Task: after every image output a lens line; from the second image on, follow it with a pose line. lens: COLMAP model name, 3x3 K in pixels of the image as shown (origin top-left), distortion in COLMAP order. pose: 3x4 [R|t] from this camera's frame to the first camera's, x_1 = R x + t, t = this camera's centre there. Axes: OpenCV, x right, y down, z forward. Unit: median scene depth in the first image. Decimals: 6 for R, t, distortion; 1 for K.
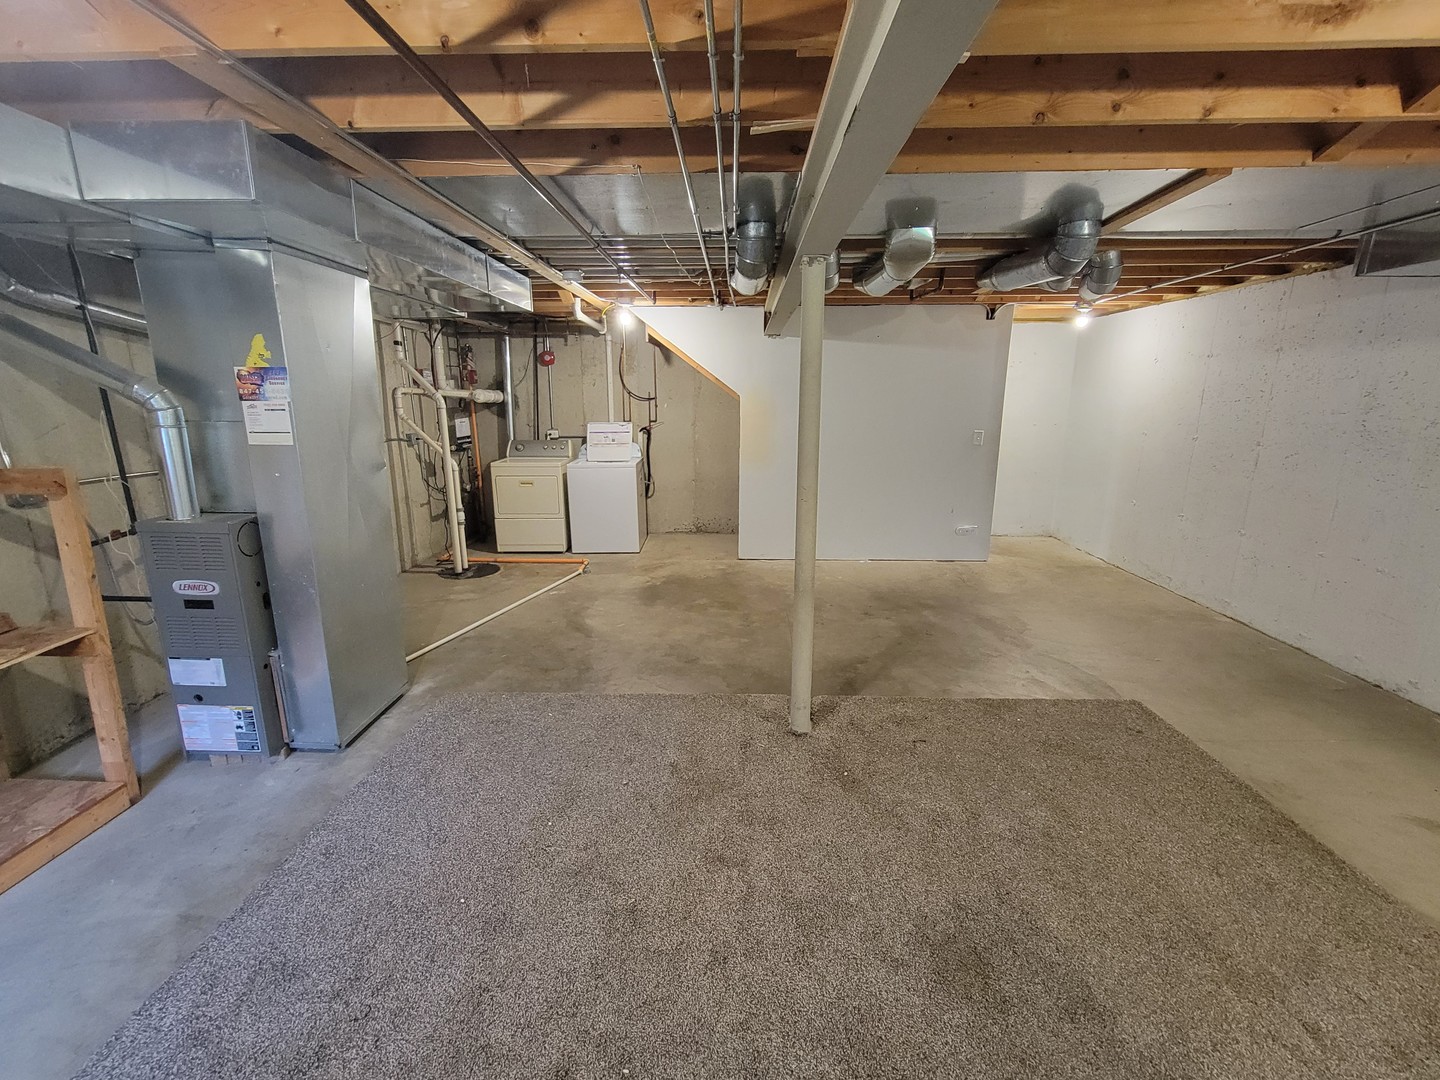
lens RADIAL K [[615.9, 0, 720.0], [0, 615.9, 540.0], [0, 0, 1]] dist [-0.002075, -0.000398]
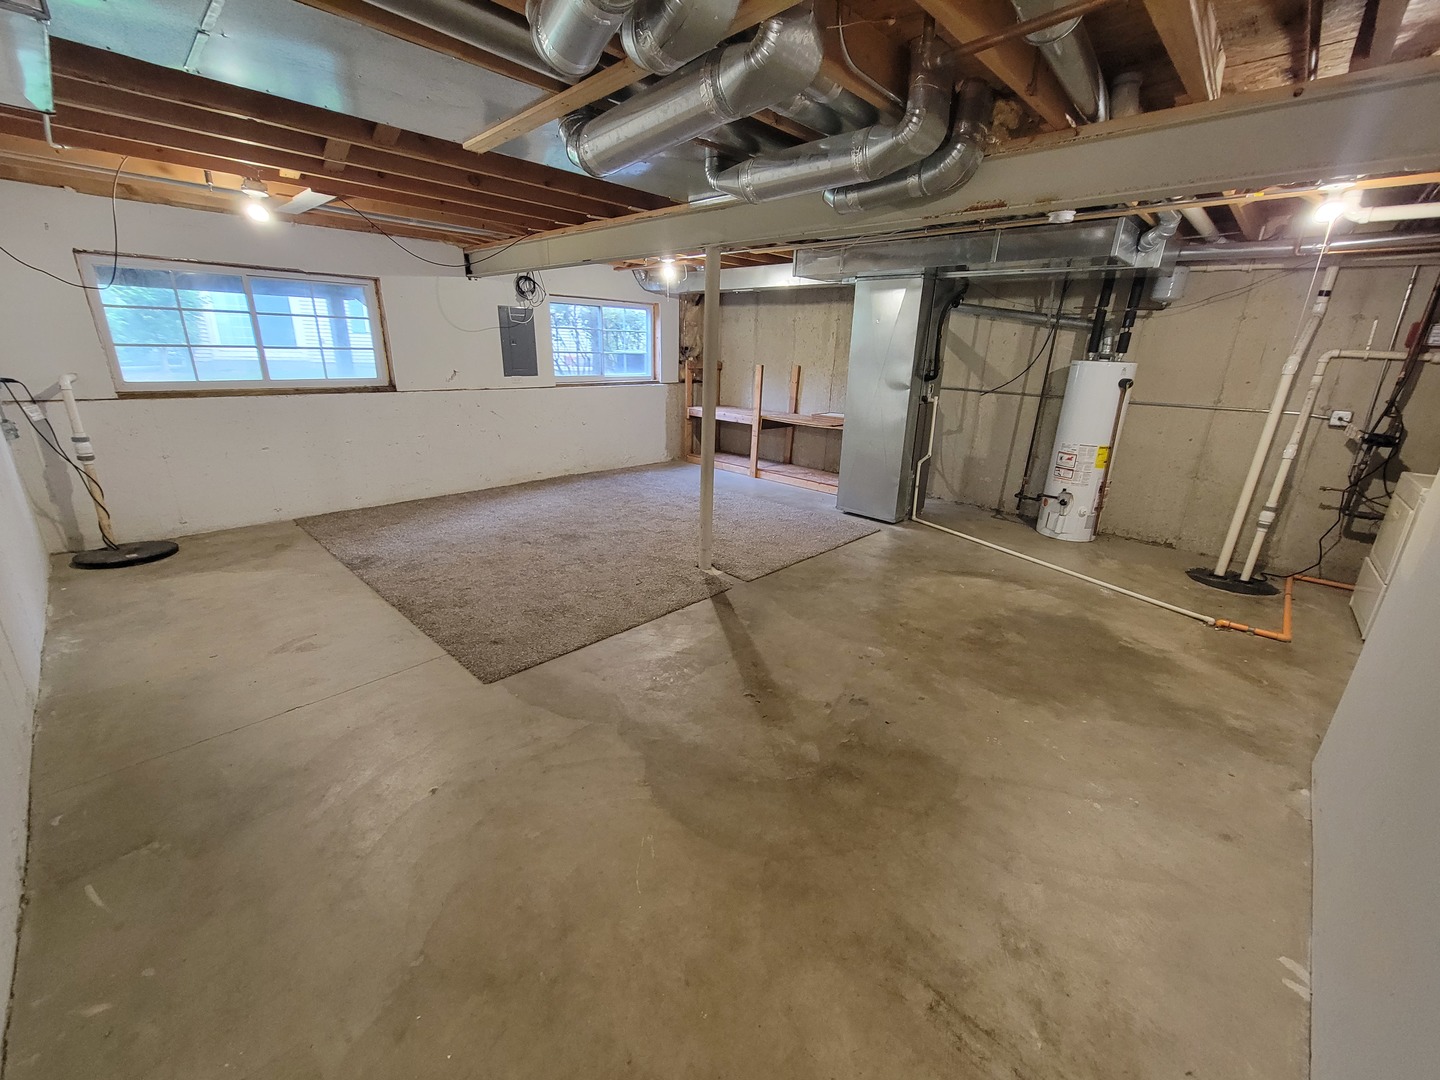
lens RADIAL K [[590.3, 0, 716.6], [0, 590.3, 541.1], [0, 0, 1]] dist [-0.000022, -0.000002]
pose [[-0.672721, 0.213846, -0.708319, 0.786575], [-0.201160, 0.868401, 0.453226, -0.284443], [0.712026, 0.447380, -0.541175, 1.245344]]
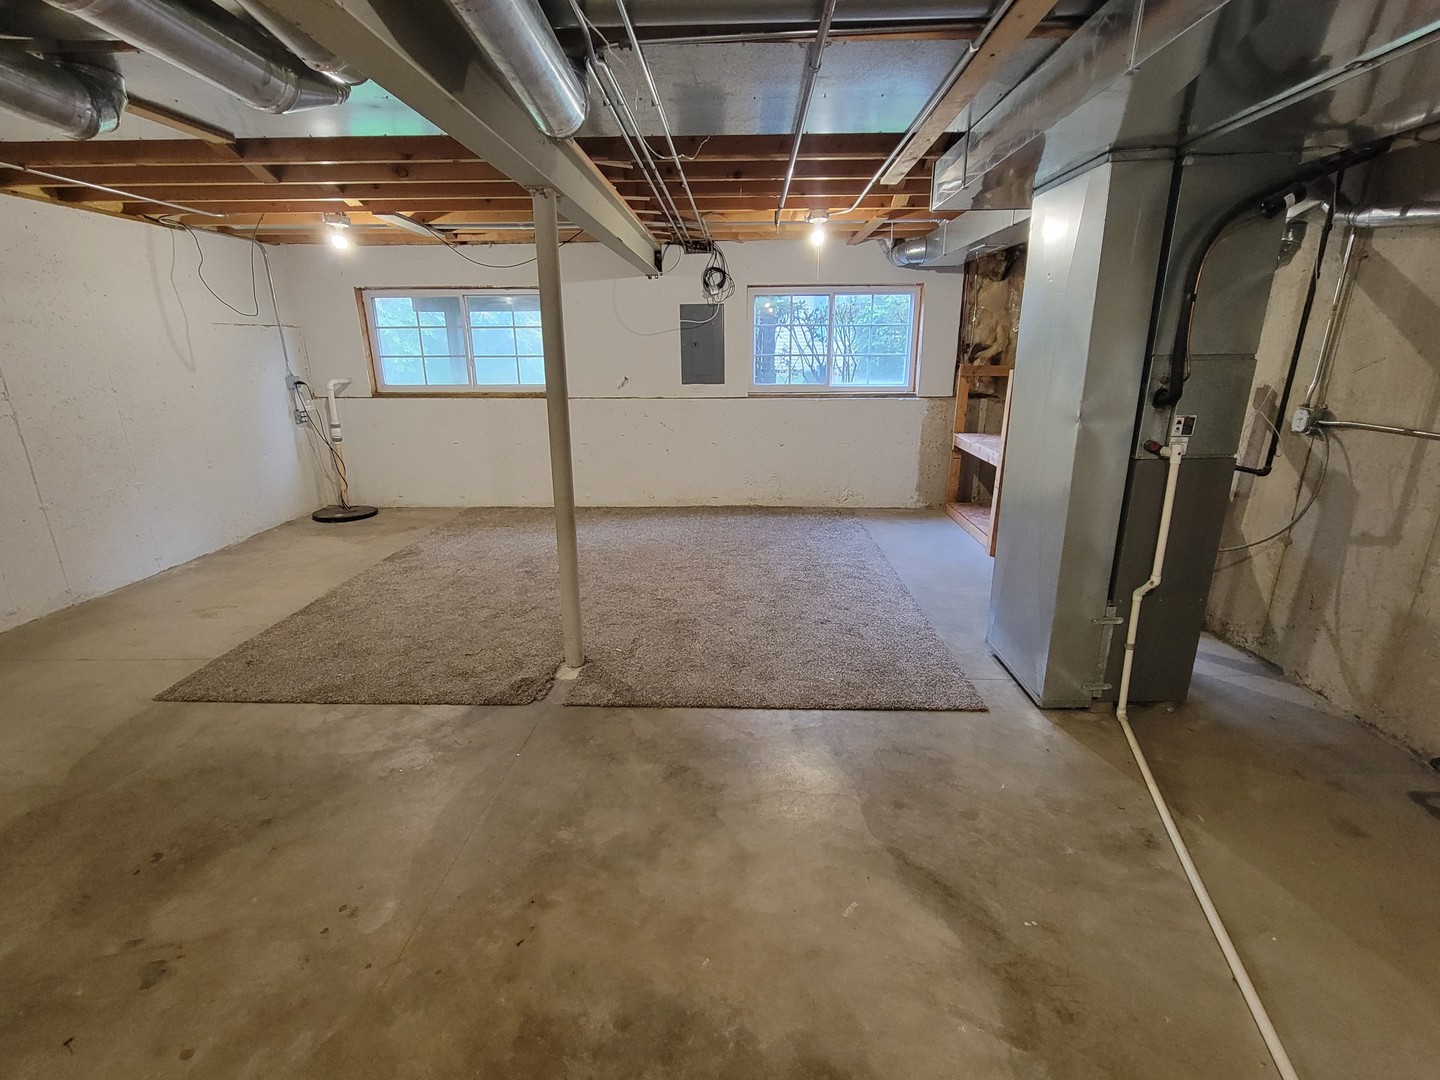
lens RADIAL K [[653.7, 0, 720.0], [0, 653.7, 540.0], [0, 0, 1]] dist [-0.005843, -0.000147]
pose [[-0.999979, 0.002469, 0.005949, -0.083663], [0.005129, 0.864055, 0.503372, -0.290405], [-0.003898, 0.503392, -0.864049, 1.290086]]
